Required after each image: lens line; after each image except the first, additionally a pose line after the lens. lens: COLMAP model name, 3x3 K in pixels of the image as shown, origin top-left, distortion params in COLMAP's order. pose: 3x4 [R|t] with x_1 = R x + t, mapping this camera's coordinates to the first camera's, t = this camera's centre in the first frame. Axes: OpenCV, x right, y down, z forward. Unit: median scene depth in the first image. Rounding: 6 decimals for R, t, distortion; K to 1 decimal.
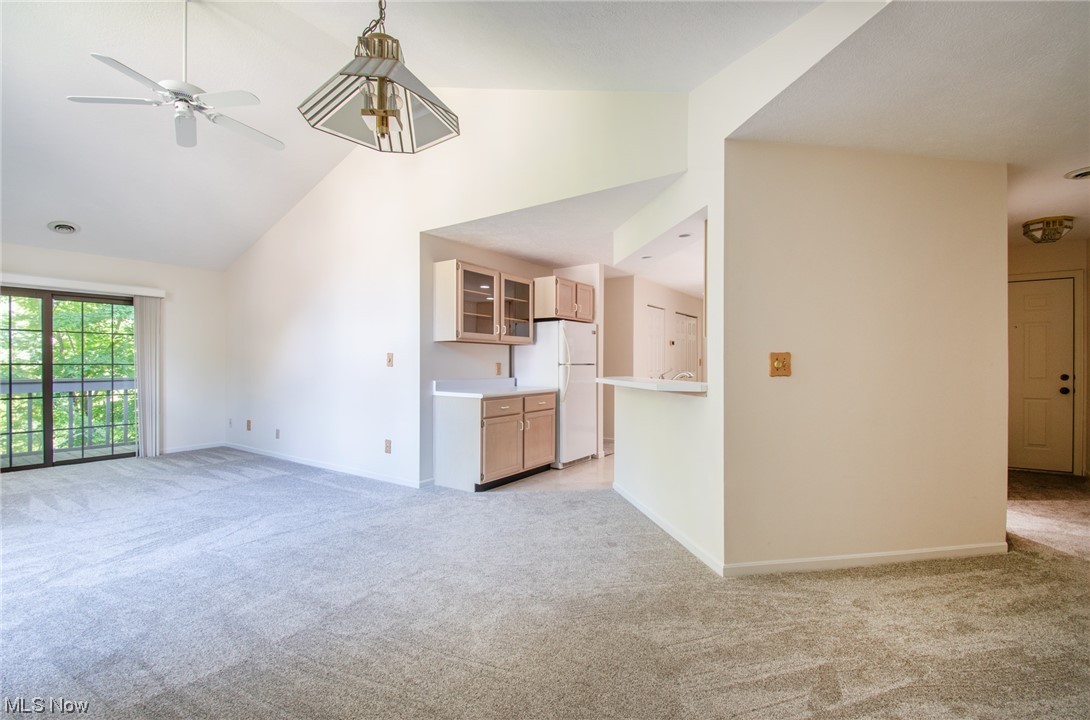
lens RADIAL K [[487.9, 0, 545.0], [0, 487.9, 360.0], [0, 0, 1]] dist [0.003923, -0.021334]
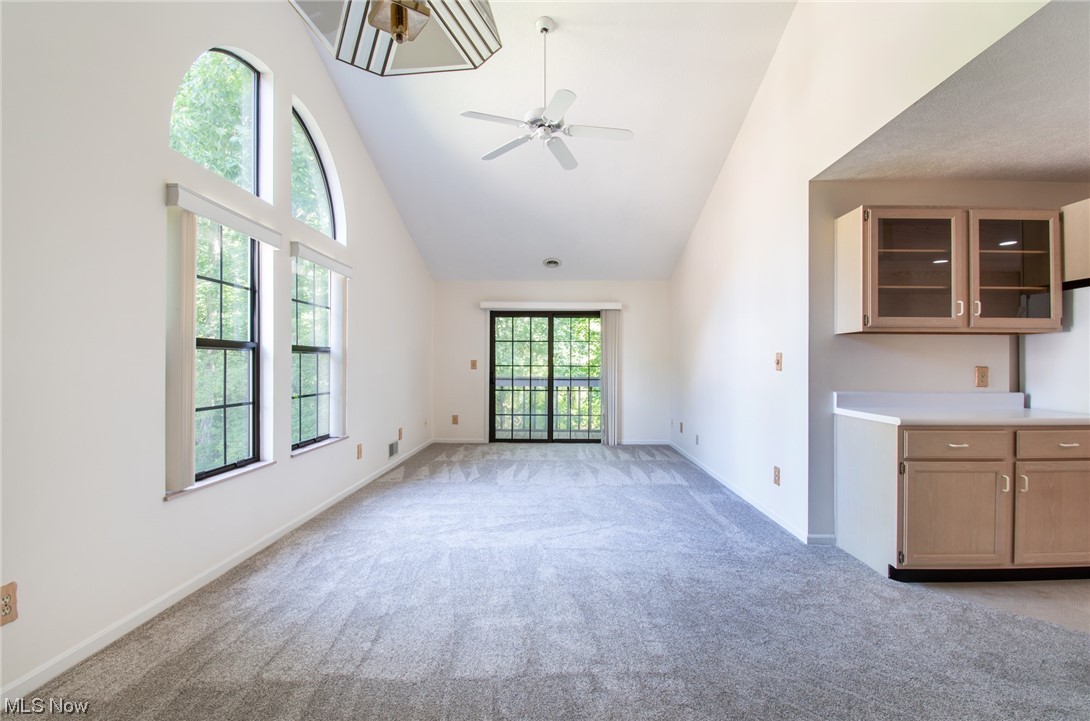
lens RADIAL K [[487.9, 0, 545.0], [0, 487.9, 360.5], [0, 0, 1]] dist [0.003923, -0.021334]
pose [[0.532796, -0.007138, -0.846213, 0.135975], [0.002796, 0.999974, -0.006674, 0.001914], [0.846239, 0.001190, 0.532802, 0.302632]]
